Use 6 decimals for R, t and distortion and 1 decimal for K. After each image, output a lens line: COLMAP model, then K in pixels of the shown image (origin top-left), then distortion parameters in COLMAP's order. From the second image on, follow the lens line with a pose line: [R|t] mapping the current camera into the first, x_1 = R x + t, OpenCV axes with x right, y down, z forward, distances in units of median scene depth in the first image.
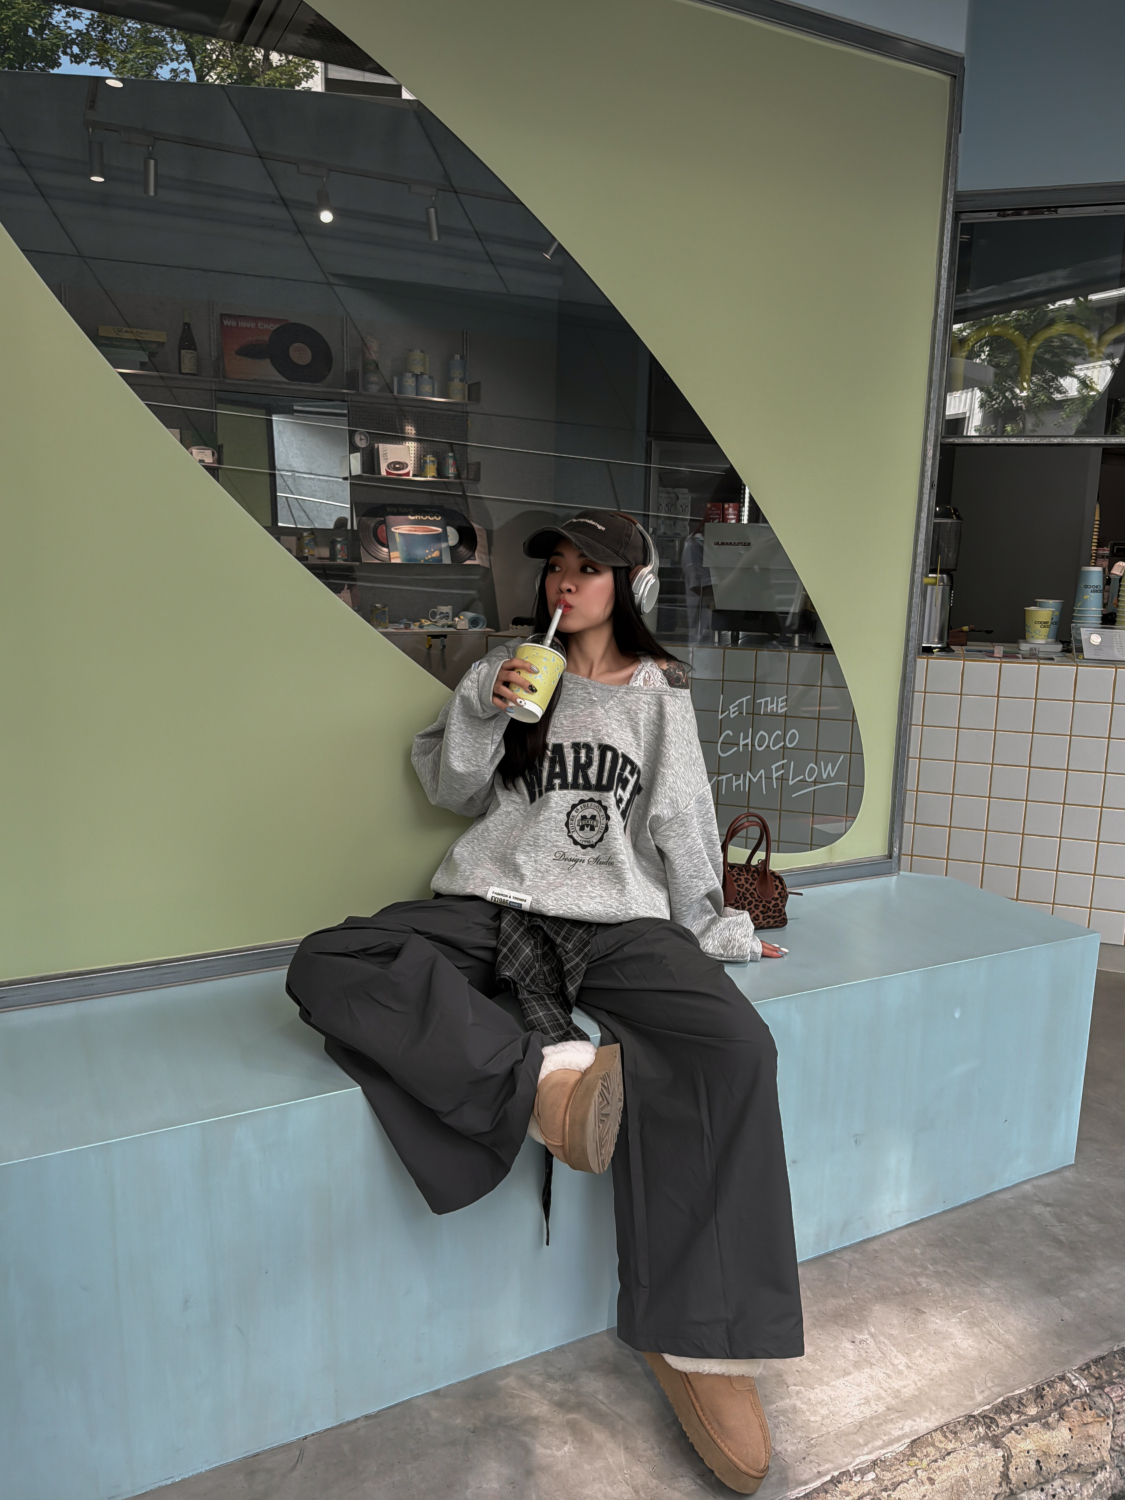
lens RADIAL K [[1082.5, 0, 566.2], [0, 1082.5, 744.4], [0, 0, 1]] dist [0.017033, -0.008541]
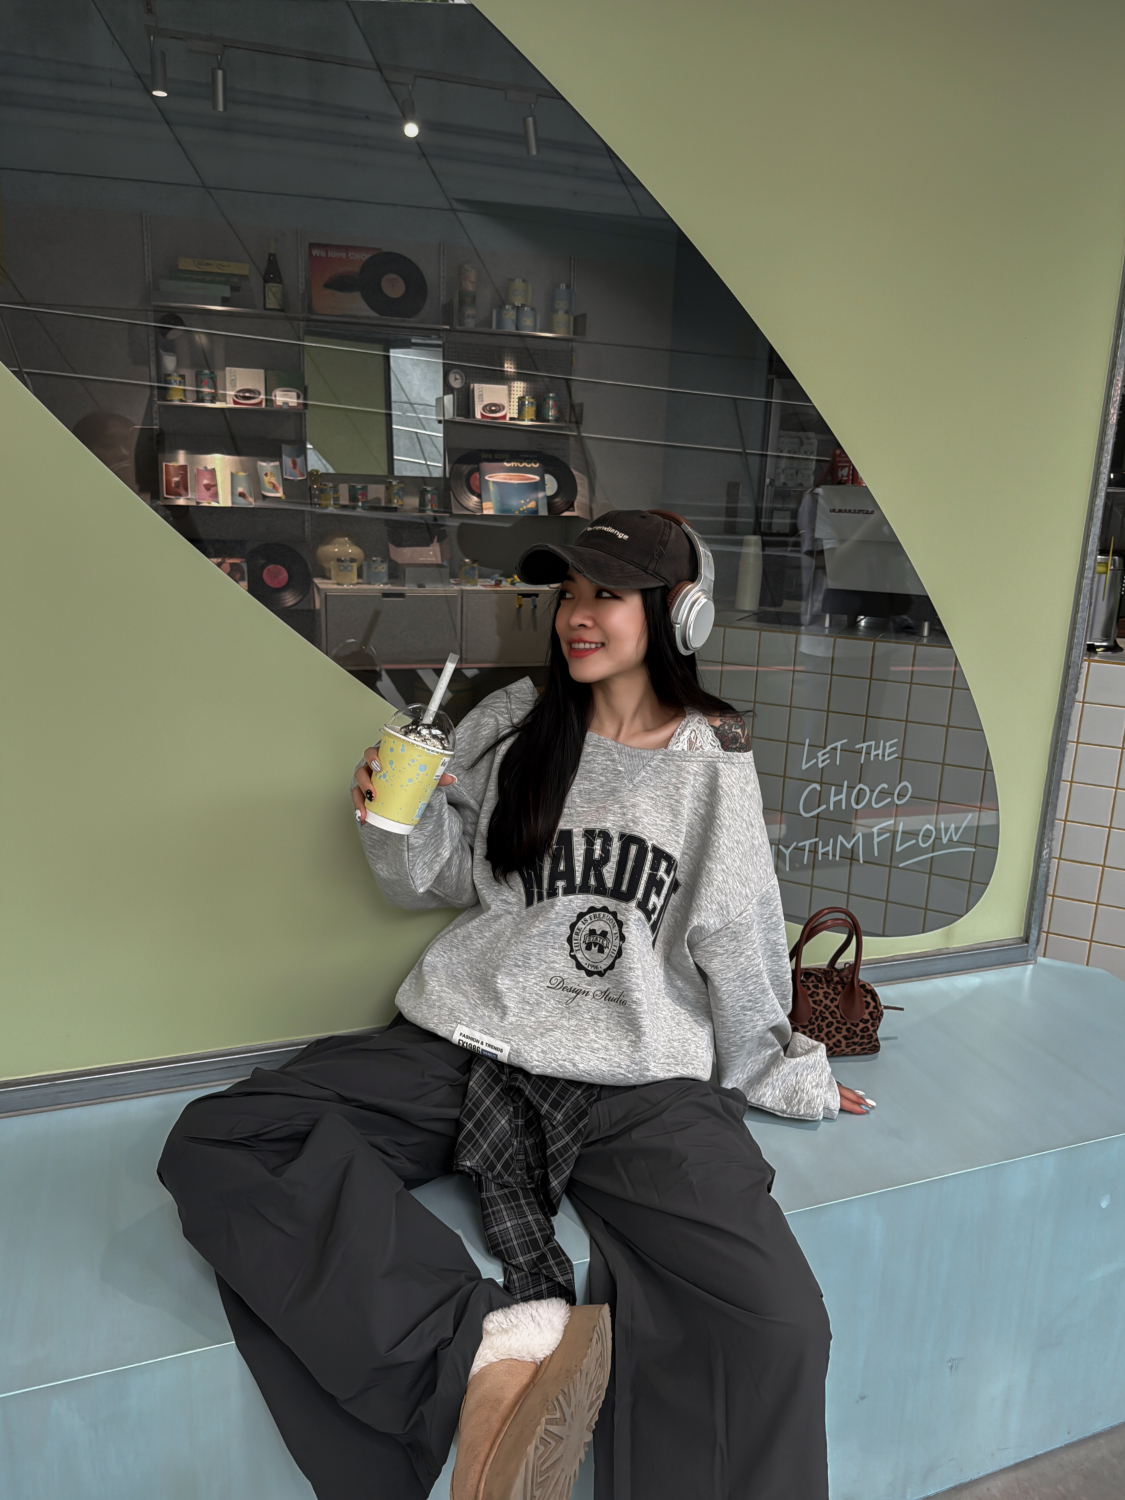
lens RADIAL K [[1037.4, 0, 560.9], [0, 1037.4, 733.0], [0, 0, 1]] dist [0.039551, -0.058726]
pose [[0.990829, 0.042014, -0.128425, 0.074588], [-0.033699, 0.997234, 0.066254, -0.108499], [0.130853, -0.061318, 0.989504, 0.289619]]
